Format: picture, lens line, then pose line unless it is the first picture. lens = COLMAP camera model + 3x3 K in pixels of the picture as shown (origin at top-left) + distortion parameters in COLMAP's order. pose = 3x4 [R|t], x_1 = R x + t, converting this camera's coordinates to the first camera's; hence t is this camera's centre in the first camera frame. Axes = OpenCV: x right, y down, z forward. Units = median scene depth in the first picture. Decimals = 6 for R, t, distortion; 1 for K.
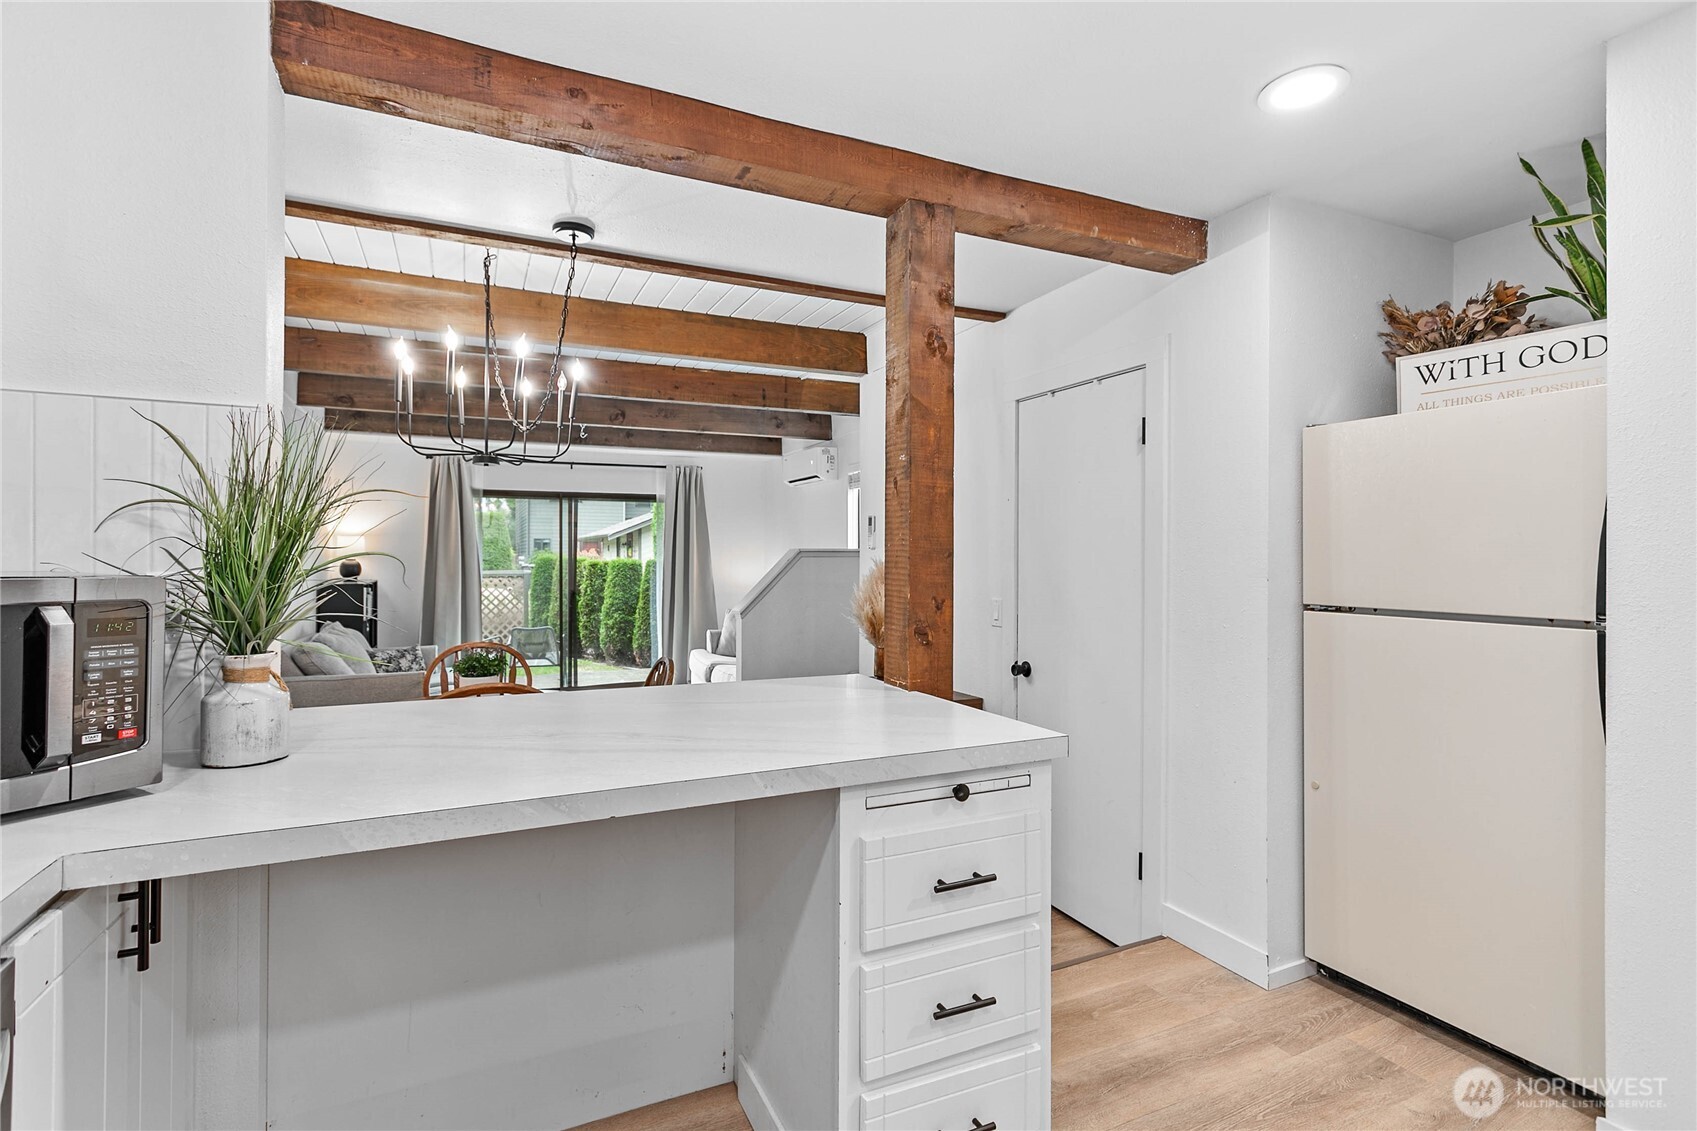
lens RADIAL K [[803.7, 0, 841.9], [0, 803.7, 558.0], [0, 0, 1]] dist [-0.003376, 0.004911]
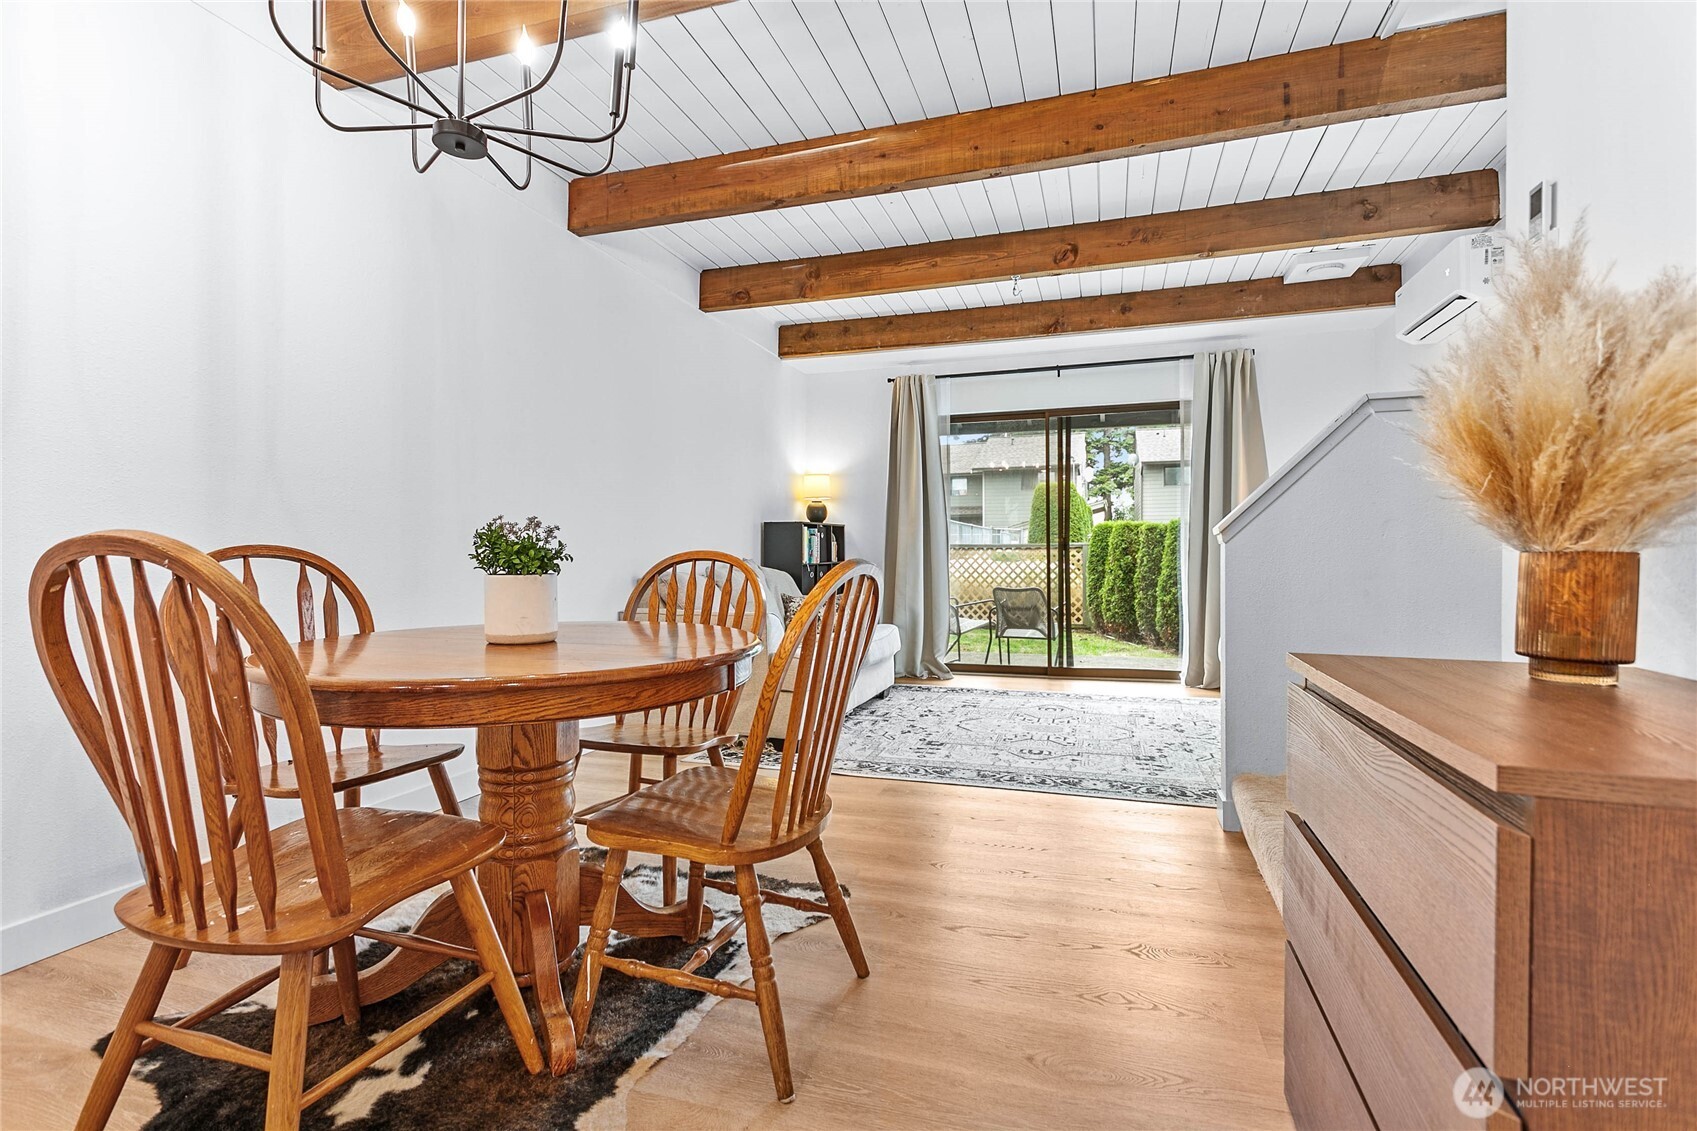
lens RADIAL K [[803.7, 0, 842.4], [0, 803.7, 563.9], [0, 0, 1]] dist [-0.003376, 0.004911]
pose [[0.726255, 0.005324, -0.687405, 0.045939], [0.001372, 0.999957, 0.009195, 0.080382], [0.687425, -0.007621, 0.726216, 0.450108]]
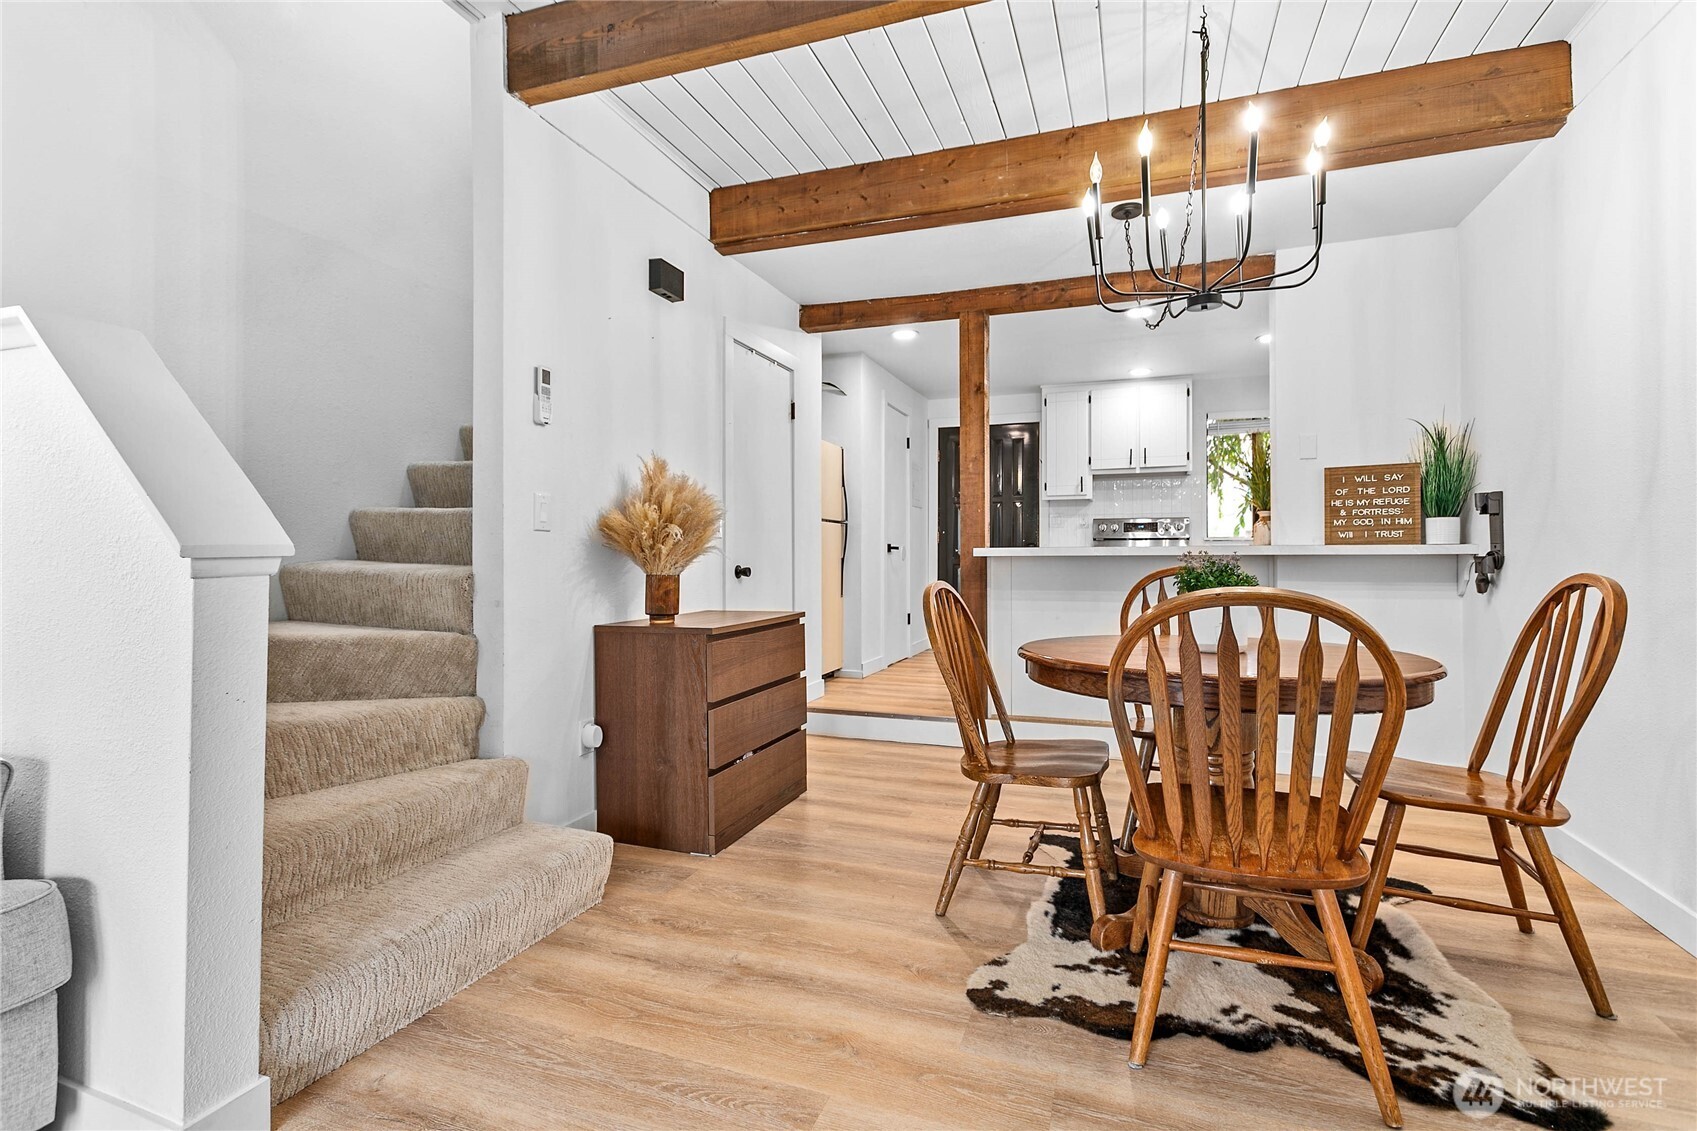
lens RADIAL K [[803.7, 0, 842.6], [0, 803.7, 553.7], [0, 0, 1]] dist [-0.003376, 0.004911]
pose [[-0.700398, 0.001815, 0.713750, -0.423950], [0.001085, 0.999998, -0.001479, 0.066258], [-0.713751, -0.000262, -0.700399, 1.008178]]
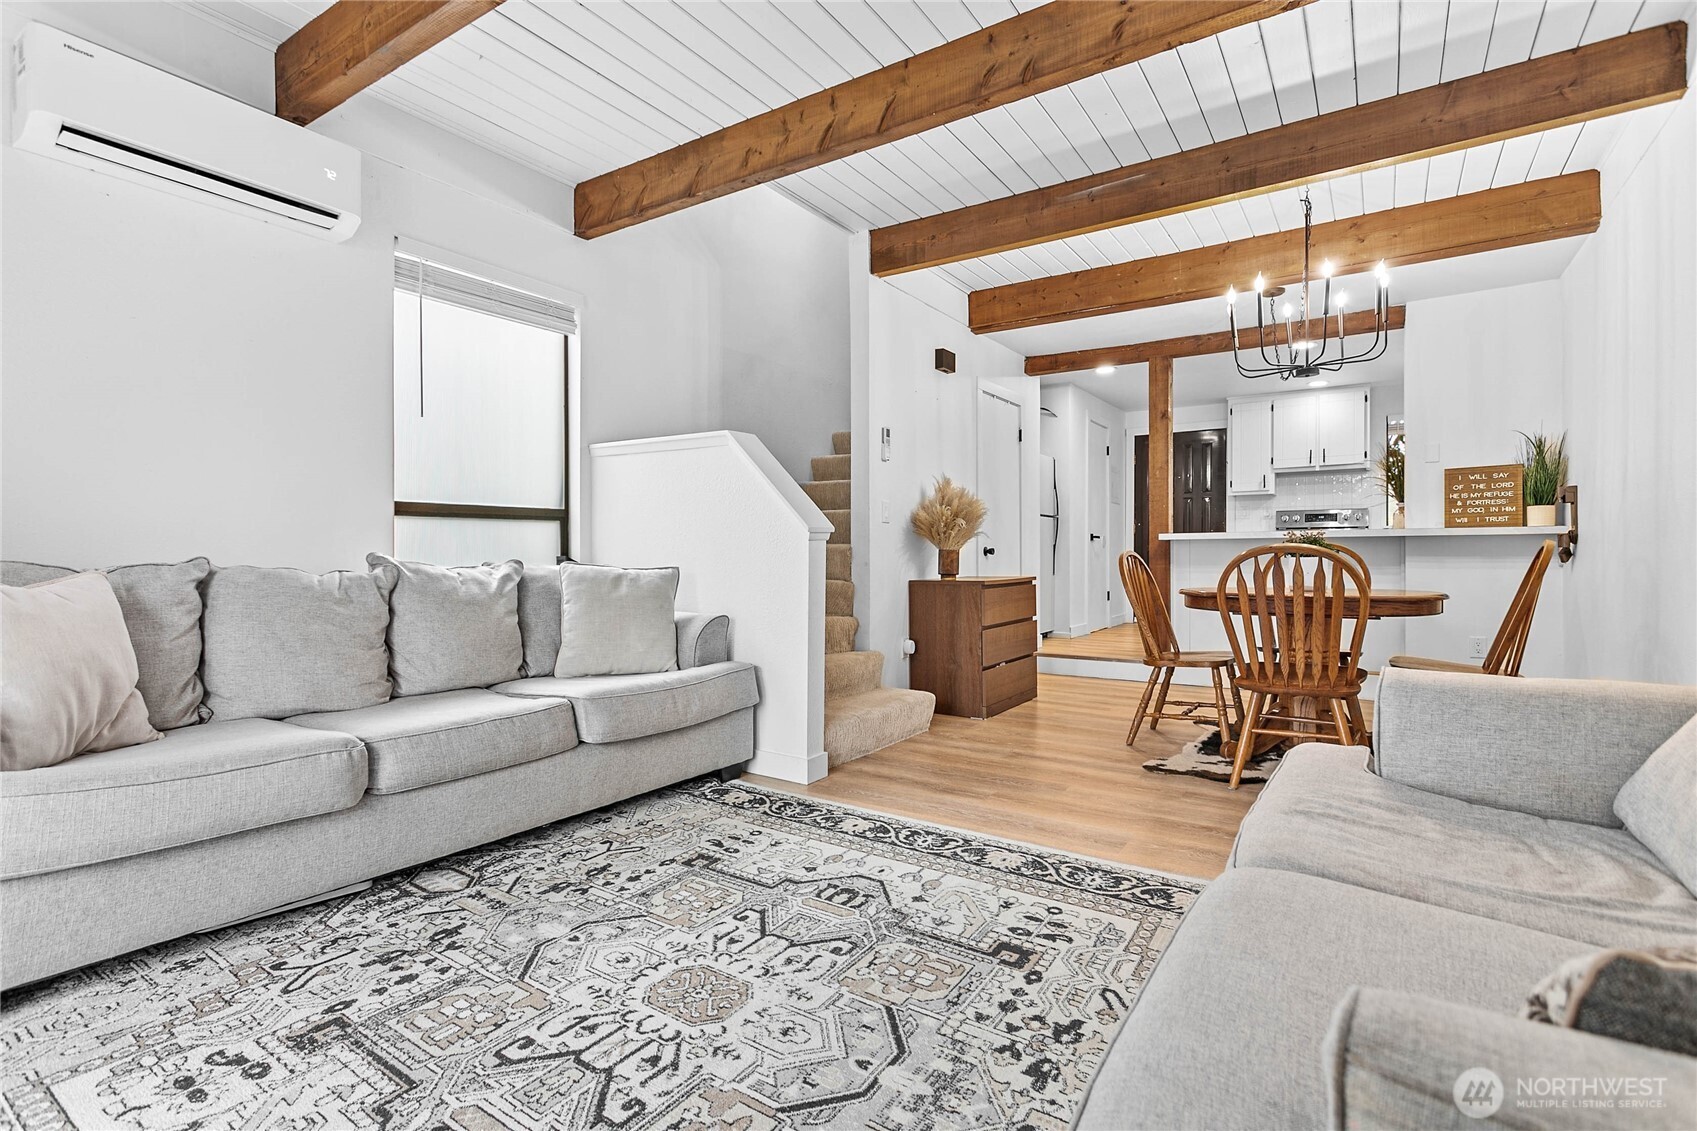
lens RADIAL K [[803.7, 0, 839.9], [0, 803.7, 559.3], [0, 0, 1]] dist [-0.003376, 0.004911]
pose [[-0.512142, -0.004716, 0.858888, -0.633860], [0.004002, 0.999961, 0.007877, 0.082049], [-0.858892, 0.007471, -0.512103, 1.255901]]
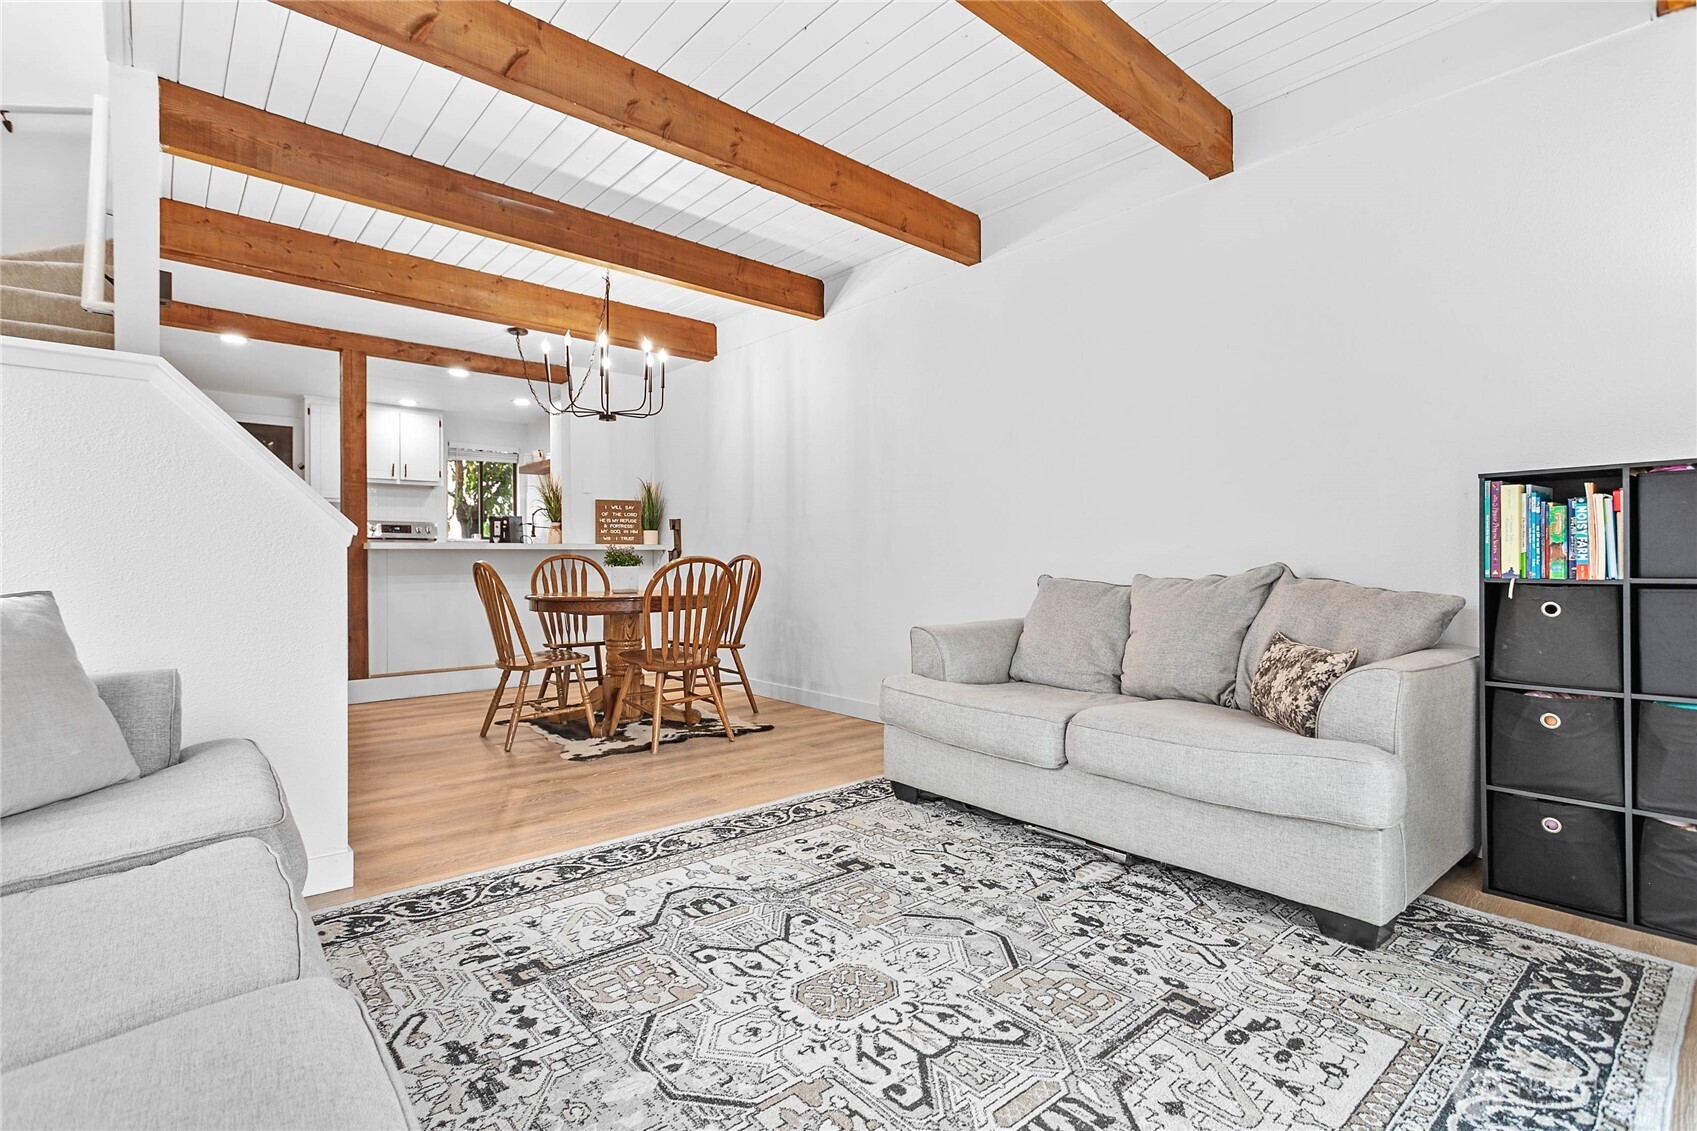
lens RADIAL K [[803.7, 0, 846.7], [0, 803.7, 561.1], [0, 0, 1]] dist [-0.003376, 0.004911]
pose [[-0.961406, 0.001993, -0.275125, -0.261776], [0.001209, 0.999995, 0.003020, 0.079374], [0.275130, 0.002570, -0.961404, 1.449038]]
